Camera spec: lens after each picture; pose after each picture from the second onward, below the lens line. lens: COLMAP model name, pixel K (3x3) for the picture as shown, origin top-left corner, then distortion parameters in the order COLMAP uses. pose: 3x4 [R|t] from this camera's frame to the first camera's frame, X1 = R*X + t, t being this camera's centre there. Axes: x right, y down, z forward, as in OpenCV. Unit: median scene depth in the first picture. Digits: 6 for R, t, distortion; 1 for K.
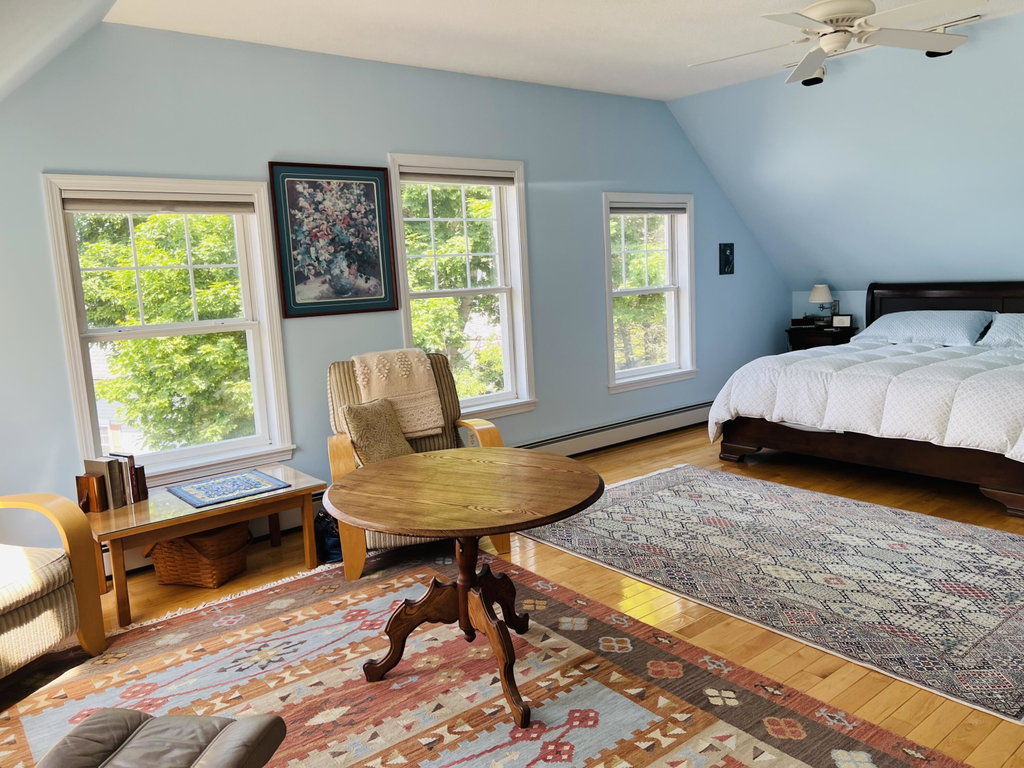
lens RADIAL K [[765.7, 0, 516.8], [0, 765.7, 382.6], [0, 0, 1]] dist [0.063504, -0.072004]
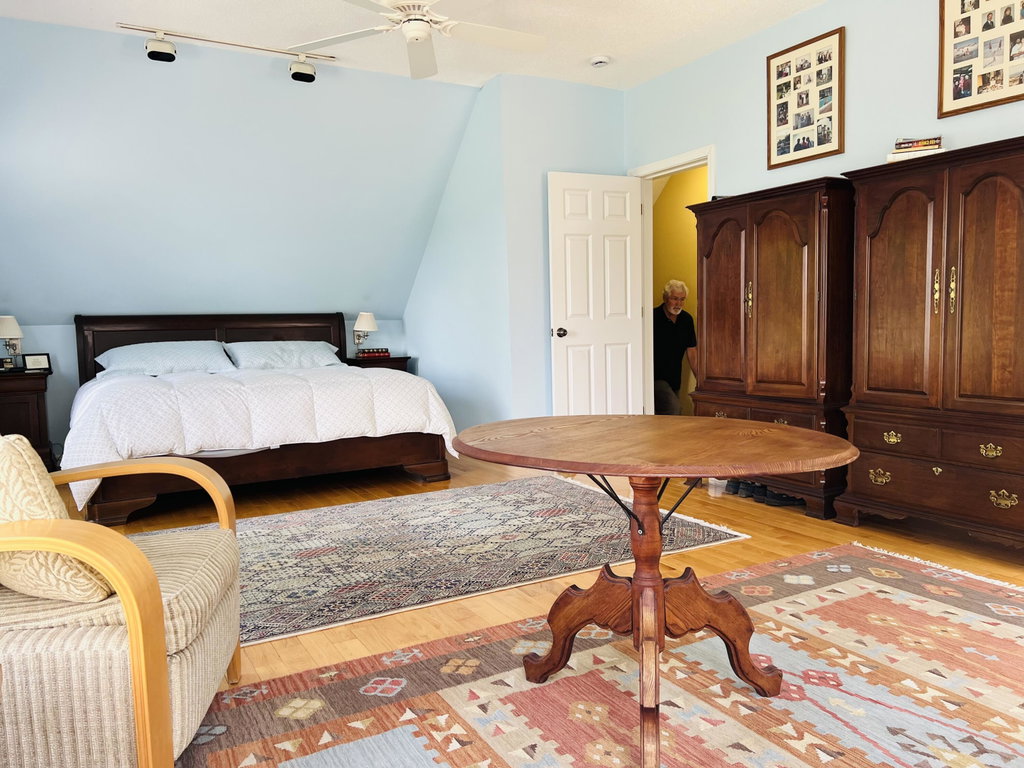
lens RADIAL K [[765.7, 0, 512.9], [0, 765.7, 389.0], [0, 0, 1]] dist [0.063504, -0.072004]
pose [[0.167804, -0.037405, 0.985110, -0.572984], [0.163430, 0.986508, 0.009619, 0.042835], [-0.972179, 0.159382, 0.171653, 0.722461]]
